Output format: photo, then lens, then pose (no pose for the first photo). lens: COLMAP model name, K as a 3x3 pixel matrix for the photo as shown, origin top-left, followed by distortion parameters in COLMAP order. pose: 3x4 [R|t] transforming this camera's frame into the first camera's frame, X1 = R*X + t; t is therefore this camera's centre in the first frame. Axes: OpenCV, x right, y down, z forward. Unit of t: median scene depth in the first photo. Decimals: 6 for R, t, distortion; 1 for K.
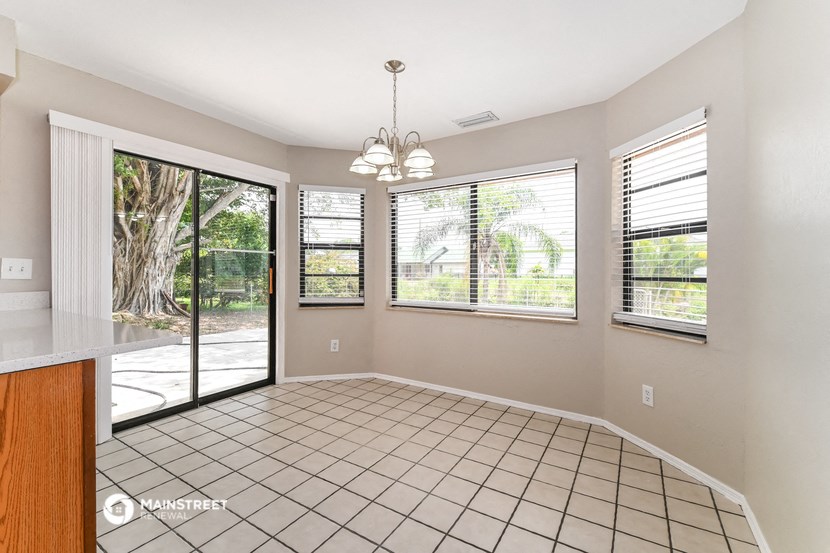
lens RADIAL K [[353.2, 0, 422.2], [0, 353.2, 270.7], [0, 0, 1]] dist [0.003588, 0.000148]
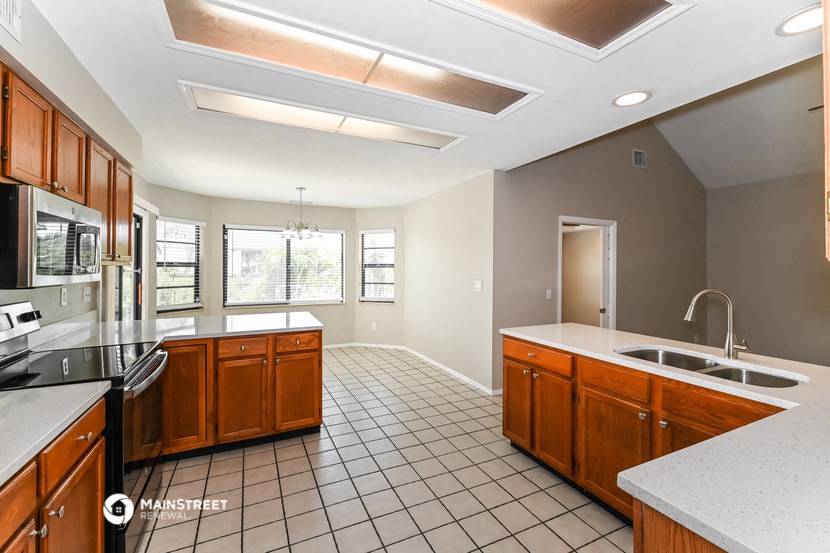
lens RADIAL K [[353.2, 0, 418.4], [0, 353.2, 269.7], [0, 0, 1]] dist [0.003588, 0.000148]
pose [[0.539431, -0.003559, 0.842022, -0.923083], [0.002325, 0.999994, 0.002737, -0.055108], [-0.842027, 0.000481, 0.539436, -0.464959]]
